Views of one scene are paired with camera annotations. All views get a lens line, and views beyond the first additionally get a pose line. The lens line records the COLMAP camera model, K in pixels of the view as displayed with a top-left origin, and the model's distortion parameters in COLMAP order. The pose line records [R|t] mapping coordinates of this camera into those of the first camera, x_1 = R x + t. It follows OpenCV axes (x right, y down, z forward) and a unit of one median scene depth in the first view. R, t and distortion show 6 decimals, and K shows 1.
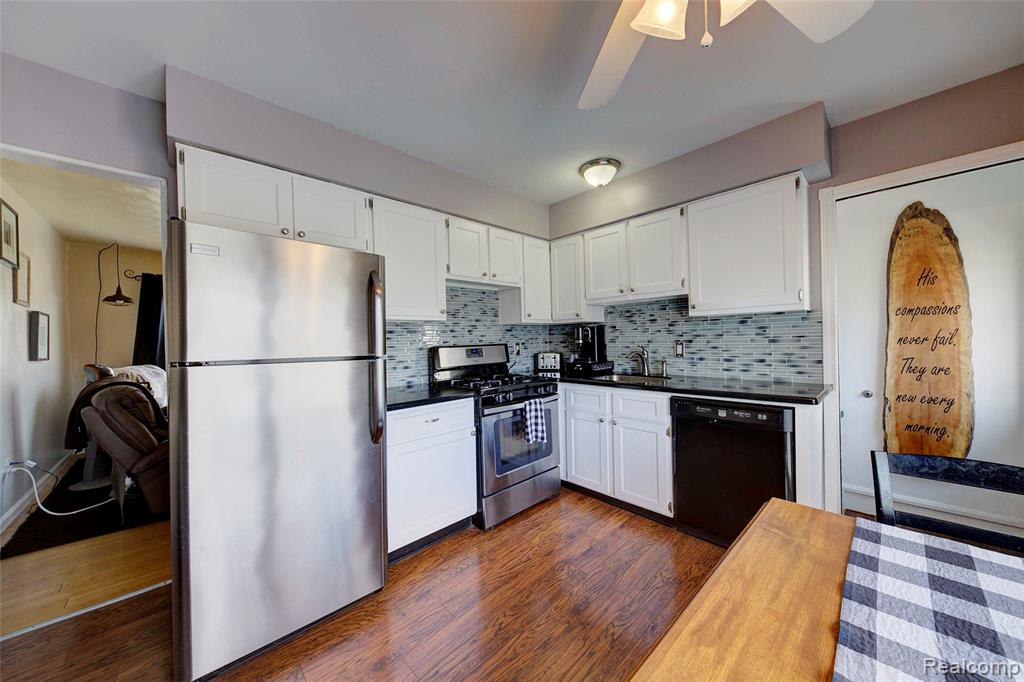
lens RADIAL K [[354.7, 0, 513.0], [0, 354.7, 342.1], [0, 0, 1]] dist [0.002144, -0.002878]
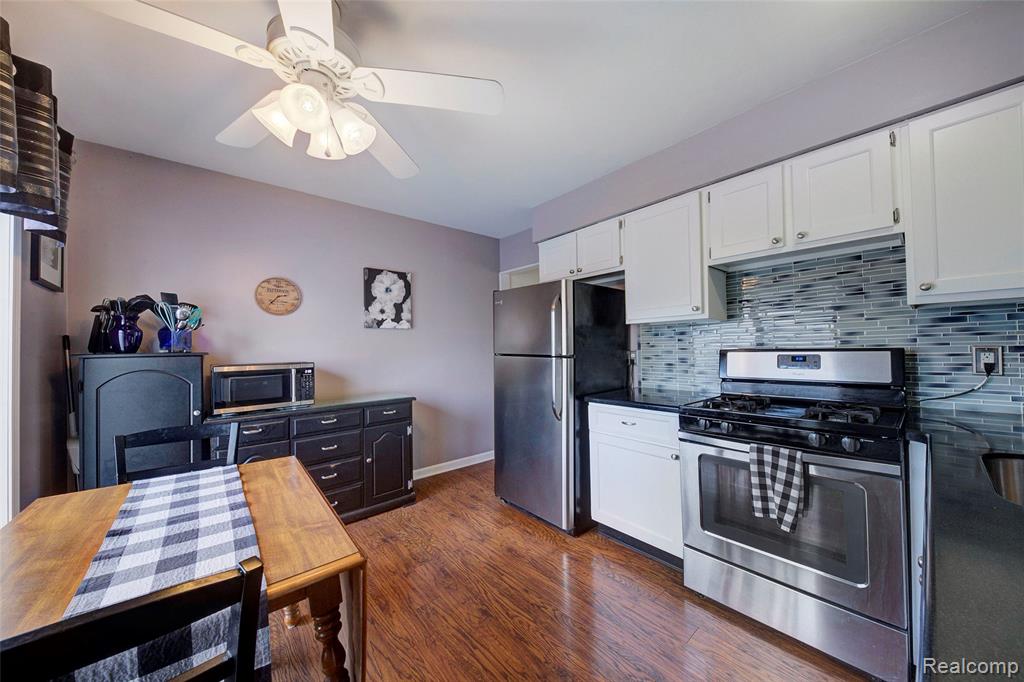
lens RADIAL K [[354.7, 0, 513.1], [0, 354.7, 342.6], [0, 0, 1]] dist [0.002144, -0.002878]
pose [[-0.056778, 0.007832, -0.998356, 0.641601], [0.008412, 0.999937, 0.007366, -0.014755], [0.998351, -0.007980, -0.056841, 0.595186]]
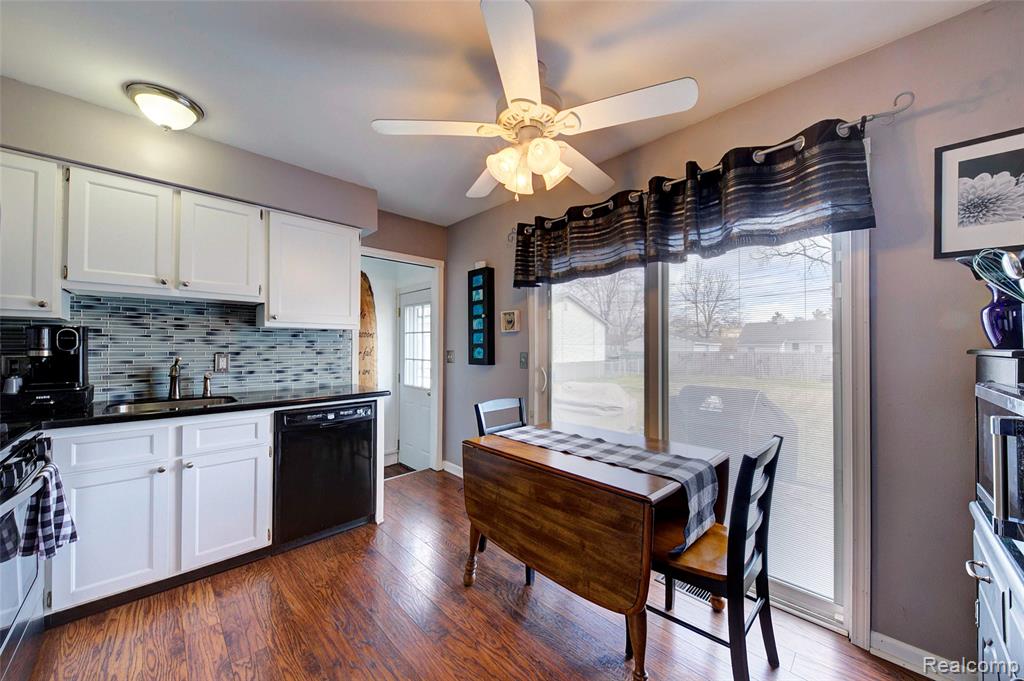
lens RADIAL K [[354.7, 0, 512.6], [0, 354.7, 346.4], [0, 0, 1]] dist [0.002144, -0.002878]
pose [[-0.016833, 0.024708, 0.999553, -0.439615], [0.008548, 0.999662, -0.024567, 0.008449], [-0.999822, 0.008130, -0.017038, 0.342734]]
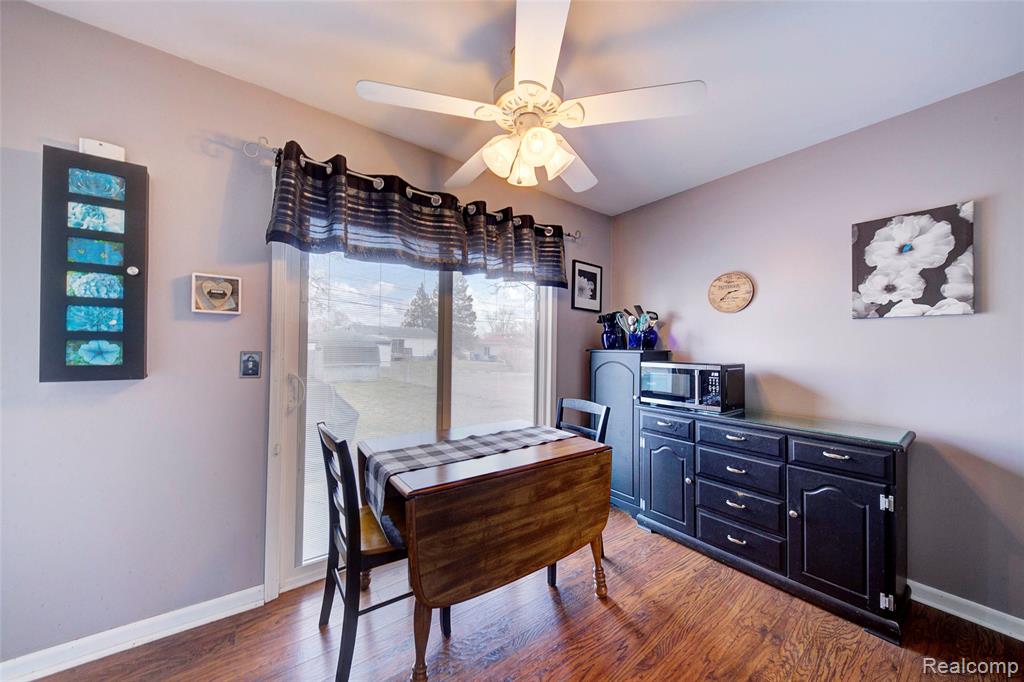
lens RADIAL K [[354.7, 0, 505.1], [0, 354.7, 344.4], [0, 0, 1]] dist [0.002144, -0.002878]
pose [[-0.990996, 0.007817, 0.133663, 0.125937], [0.006940, 0.999951, -0.007028, -0.004646], [-0.133711, -0.006037, -0.991002, 0.885950]]
